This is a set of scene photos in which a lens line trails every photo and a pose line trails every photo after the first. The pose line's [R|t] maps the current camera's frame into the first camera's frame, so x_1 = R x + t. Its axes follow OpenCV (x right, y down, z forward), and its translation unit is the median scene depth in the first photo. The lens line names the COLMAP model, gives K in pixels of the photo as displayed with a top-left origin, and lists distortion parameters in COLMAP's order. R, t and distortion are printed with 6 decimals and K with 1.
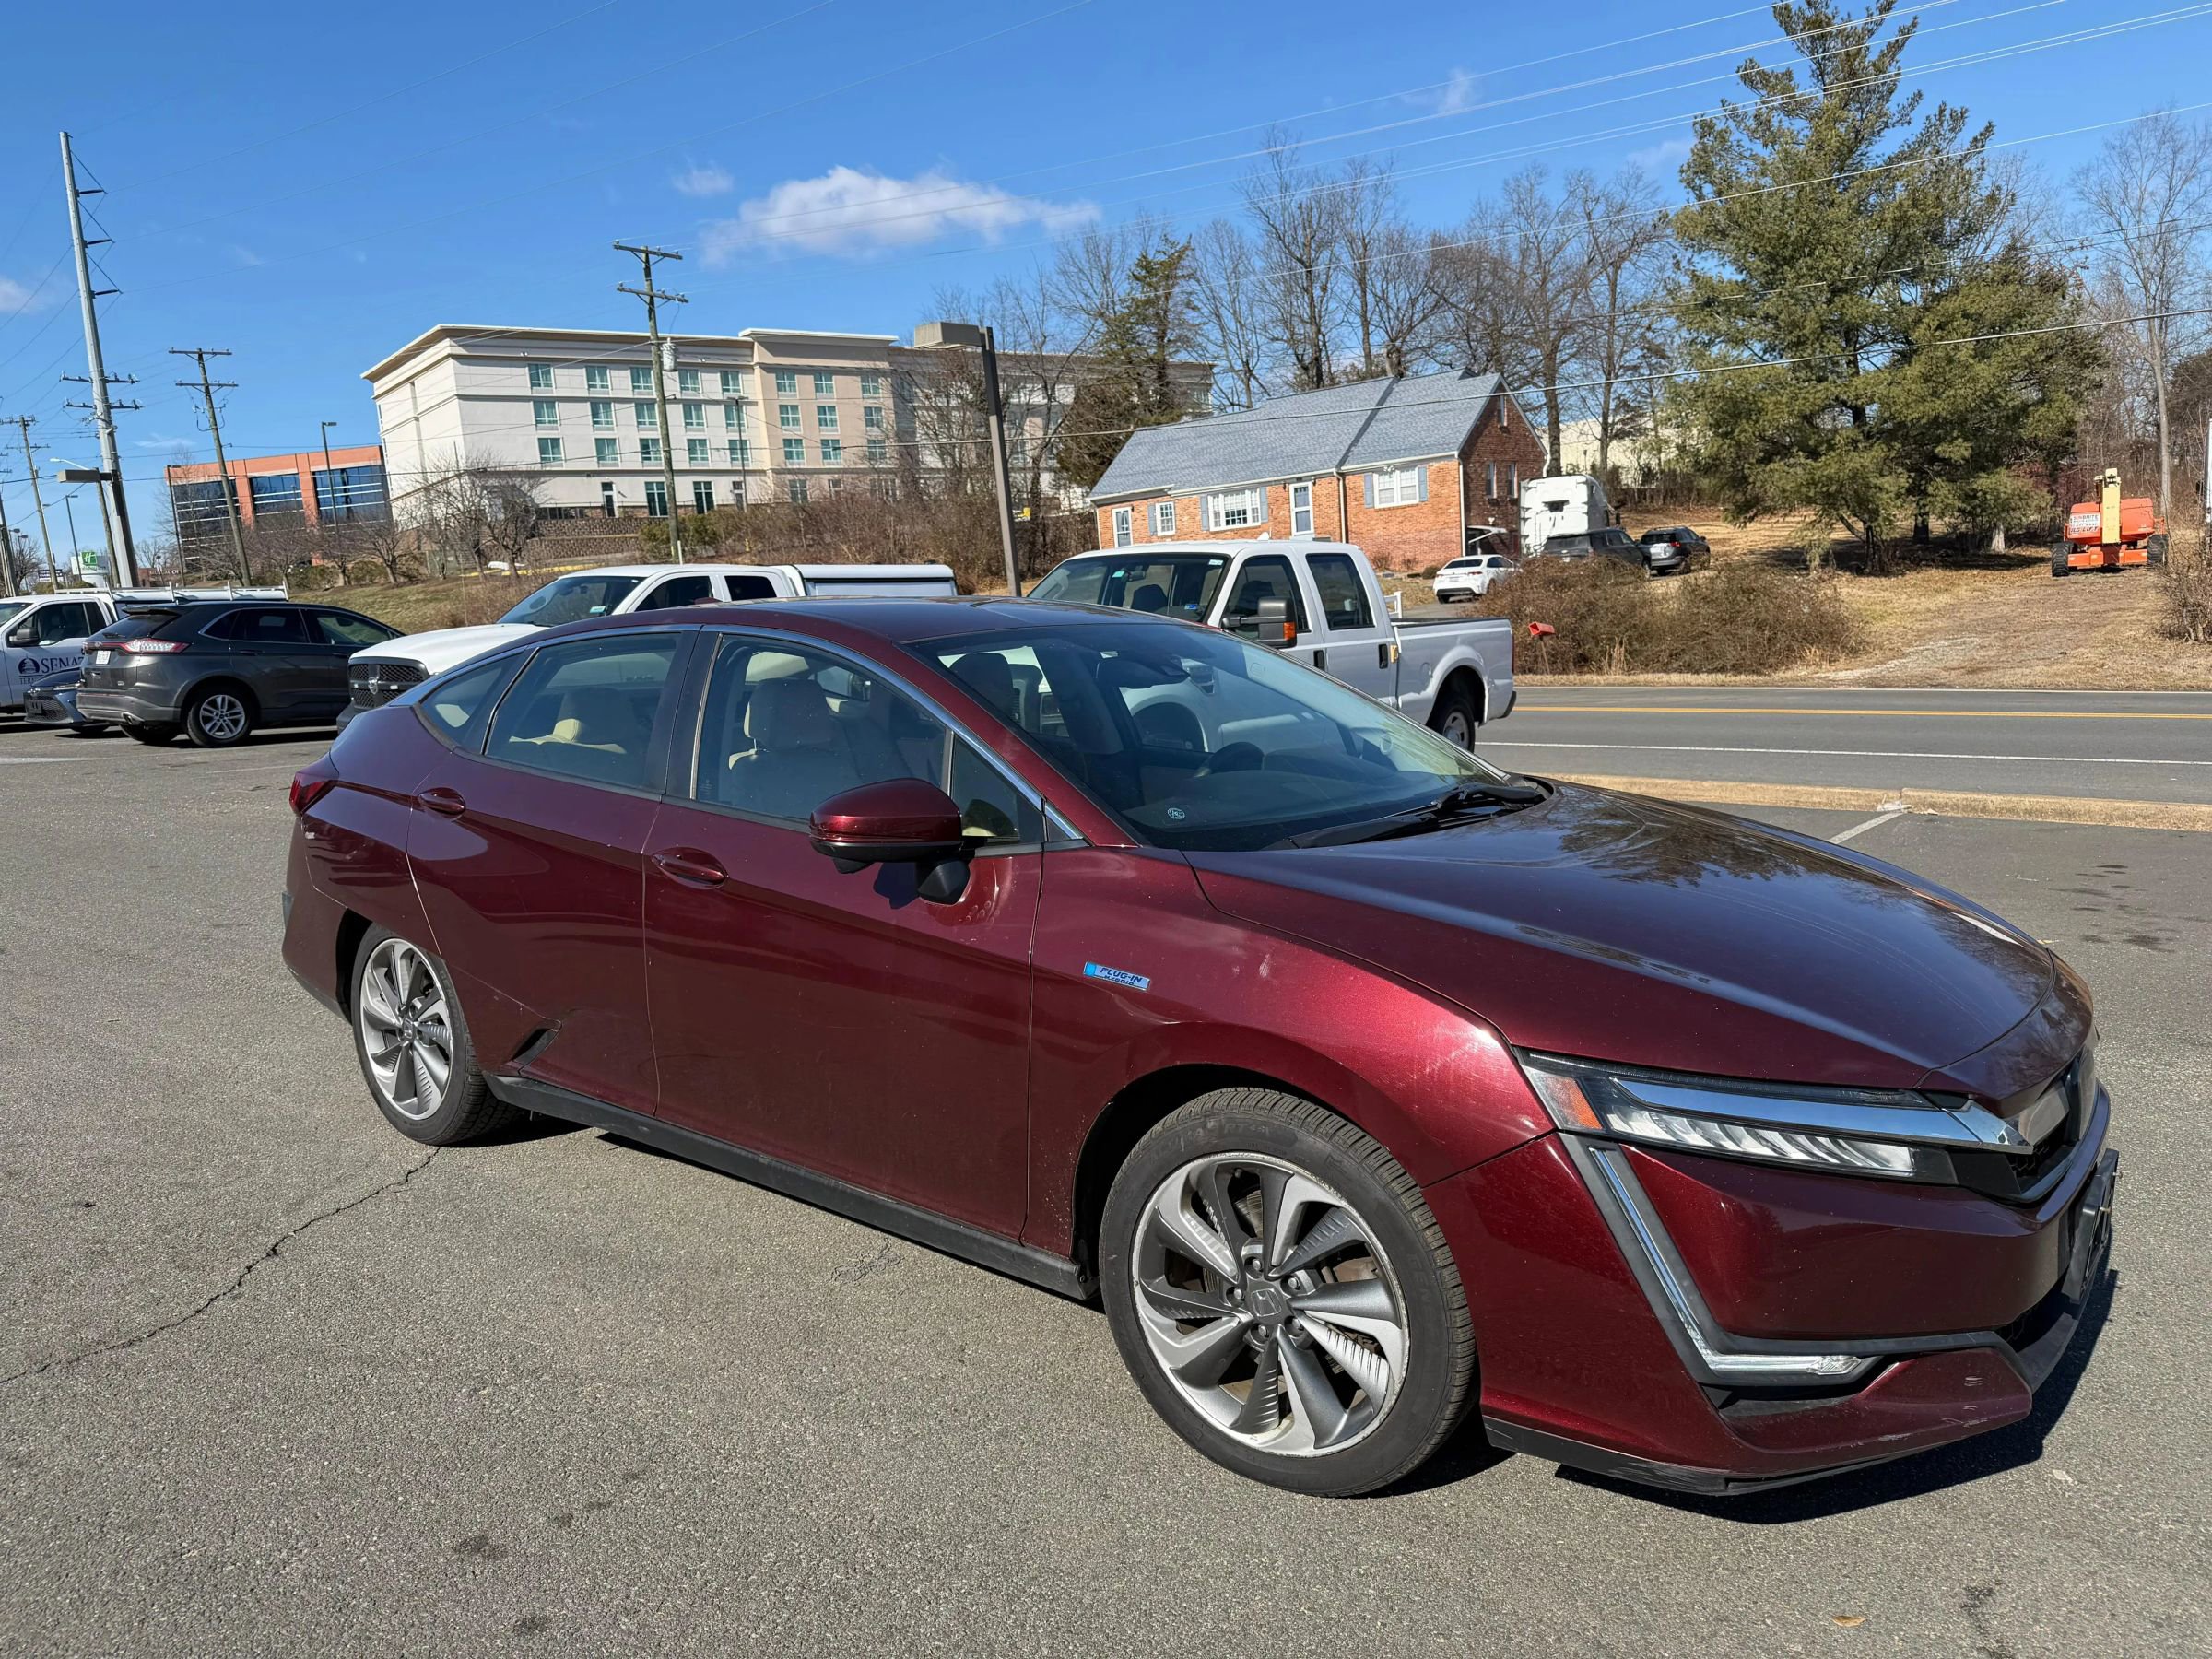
lens RADIAL K [[1554.3, 0, 1106.0], [0, 1554.3, 829.5], [0, 0, 1]] dist [0.166548, -0.225681]
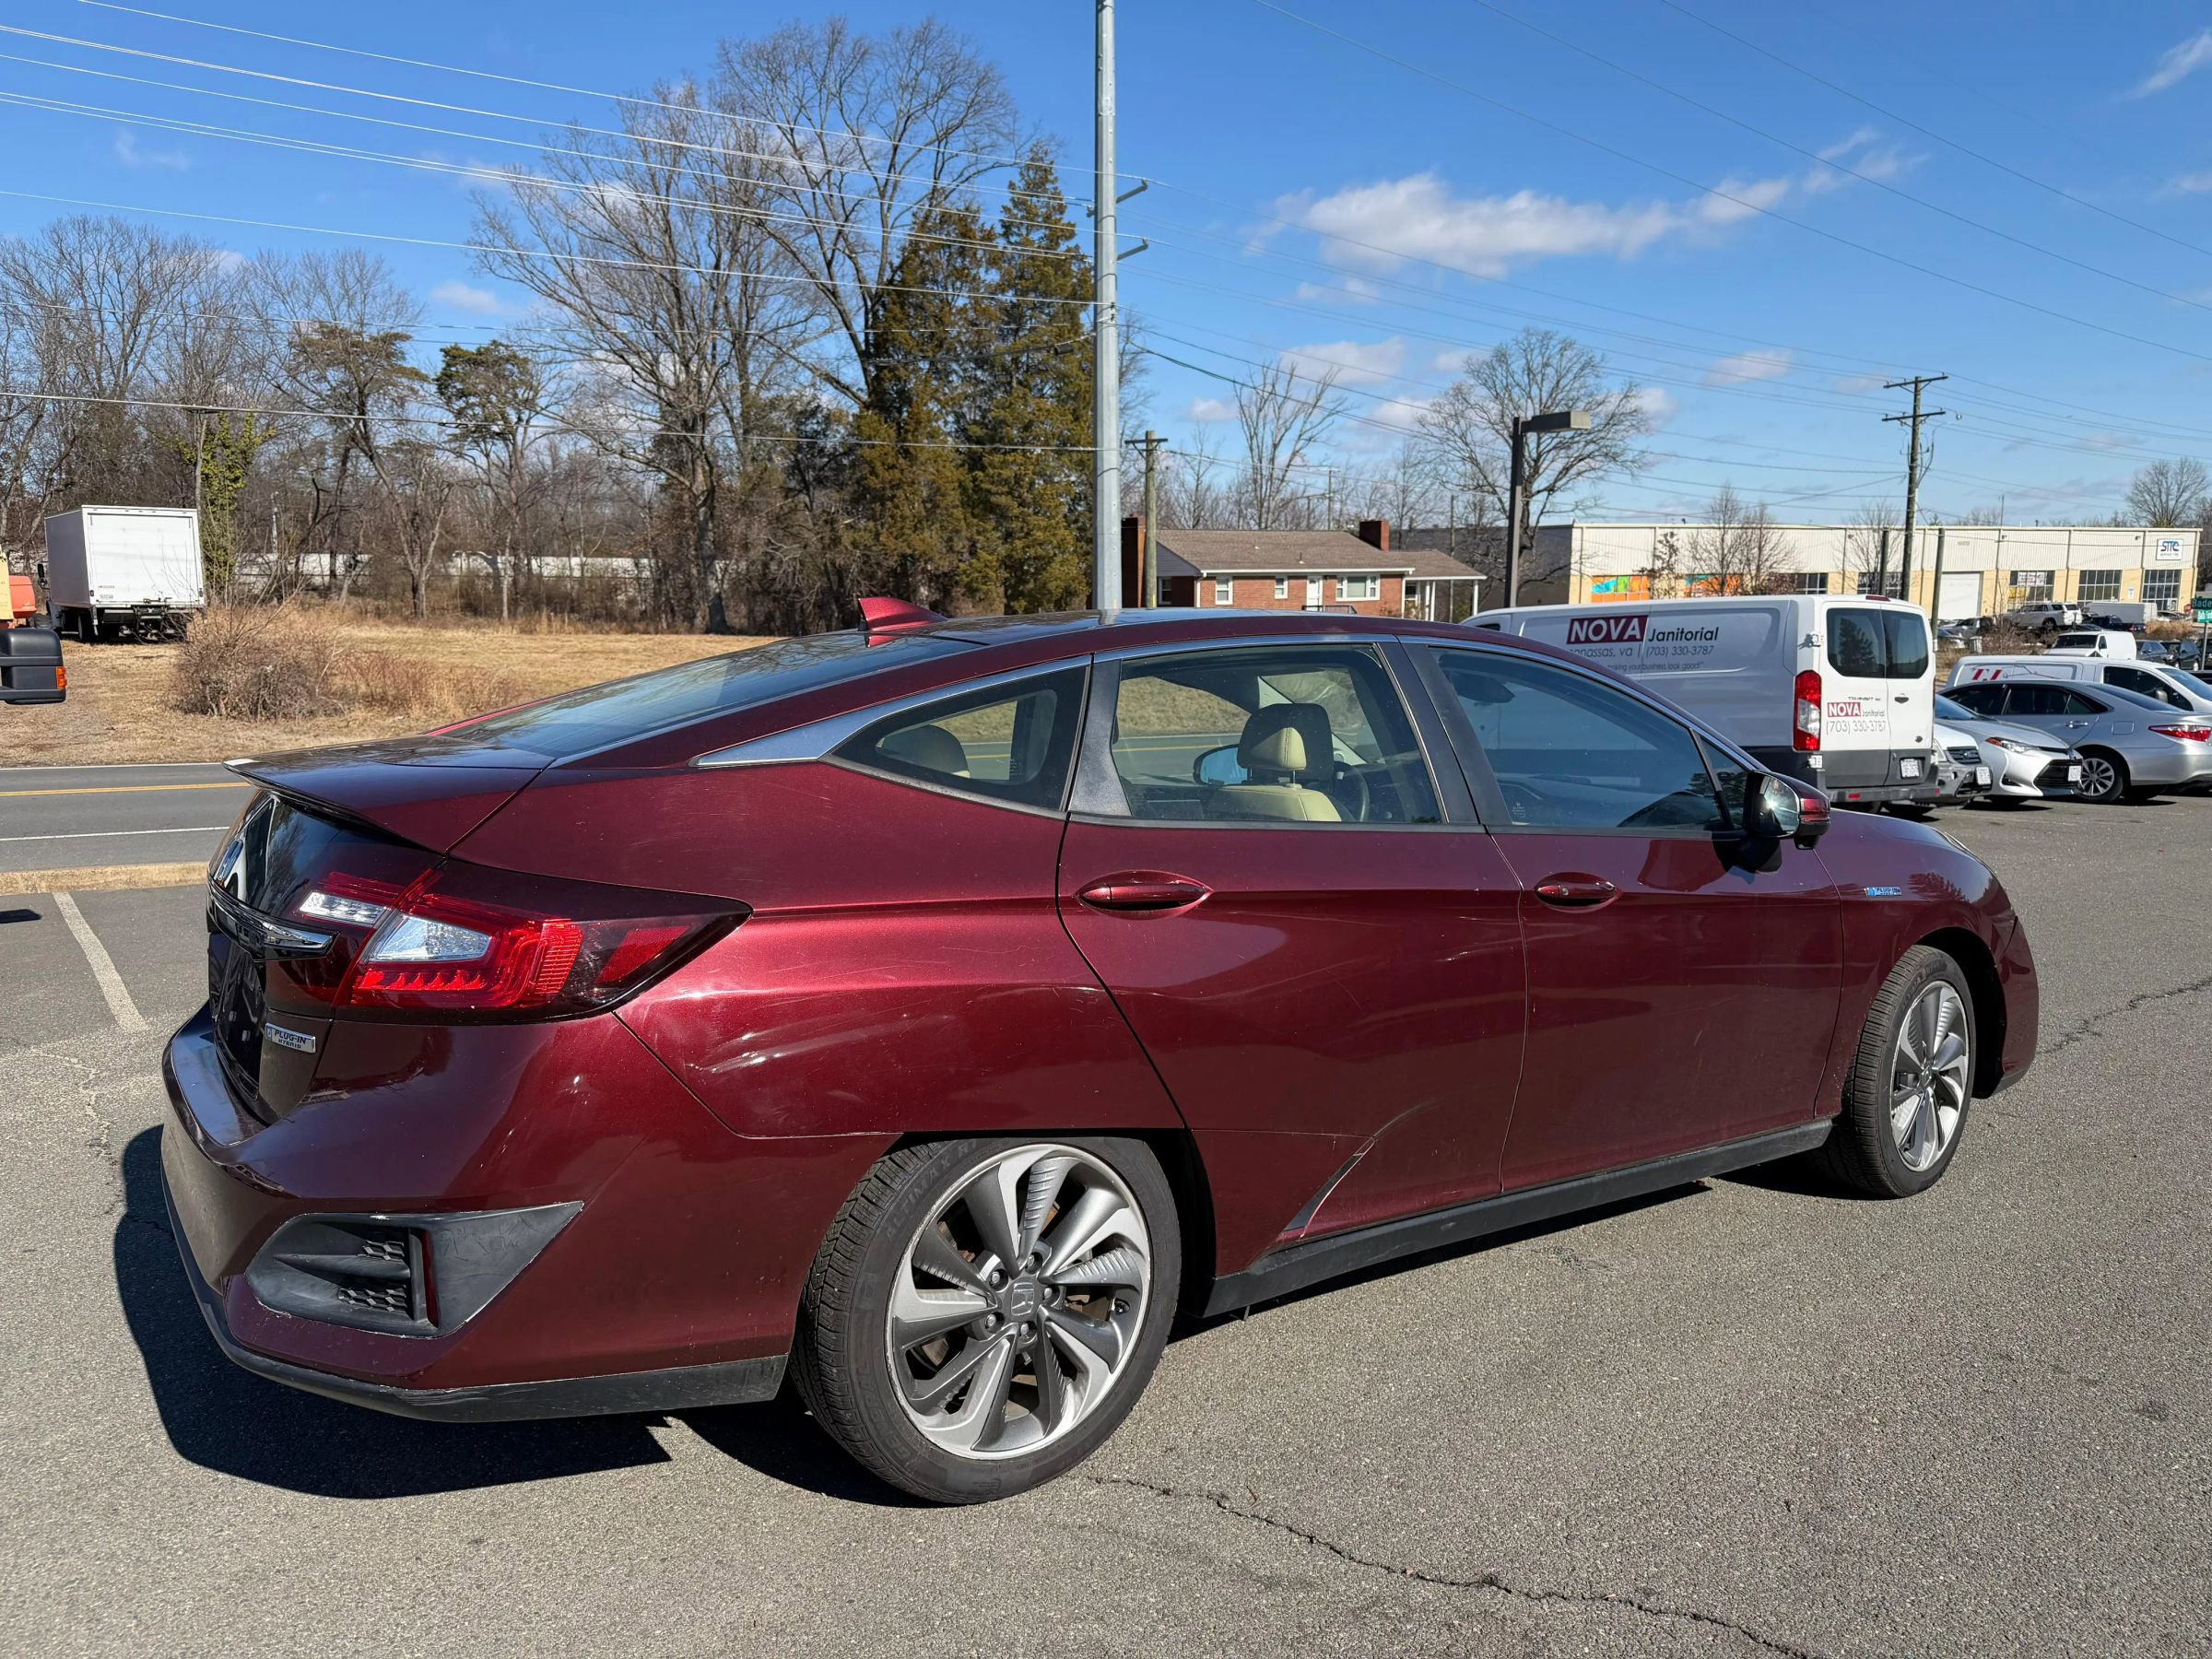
lens RADIAL K [[1577.3, 0, 1097.5], [0, 1577.3, 889.4], [0, 0, 1]] dist [0.031949, -0.031410]
pose [[0.287045, -0.104257, 0.952227, -1.151299], [0.115272, 0.990595, 0.073709, -0.088386], [-0.950956, 0.088607, 0.296363, 0.928084]]
